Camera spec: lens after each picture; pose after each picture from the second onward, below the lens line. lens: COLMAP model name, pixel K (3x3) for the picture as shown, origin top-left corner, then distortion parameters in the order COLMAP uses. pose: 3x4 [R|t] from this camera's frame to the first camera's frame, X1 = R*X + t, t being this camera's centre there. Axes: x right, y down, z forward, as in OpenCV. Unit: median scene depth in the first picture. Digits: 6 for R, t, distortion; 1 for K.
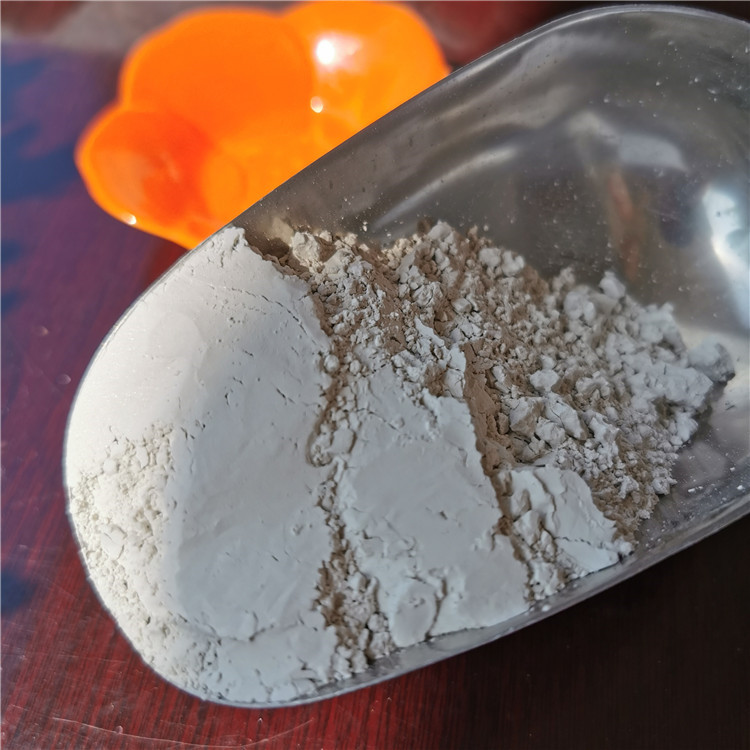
lens RADIAL K [[868.9, 0, 375.0], [0, 868.9, 375.0], [0, 0, 1]] dist [-0.001056, -0.042539]
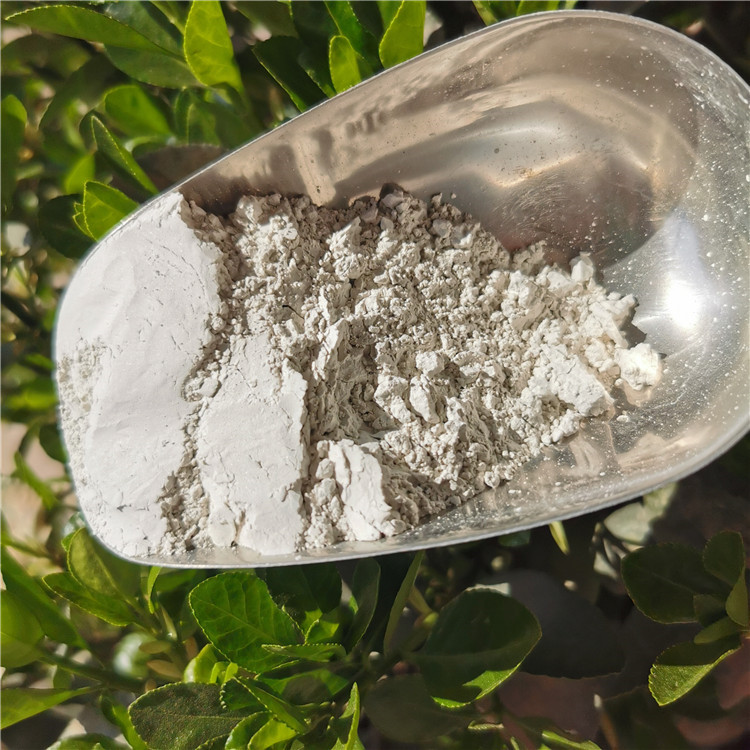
lens RADIAL K [[868.9, 0, 375.0], [0, 868.9, 375.0], [0, 0, 1]] dist [-0.001056, -0.042539]
pose [[0.905674, 0.255941, -0.338006, 0.609978], [-0.148542, 0.938252, 0.312440, -0.376191], [0.397101, -0.232761, 0.887769, -0.046305]]
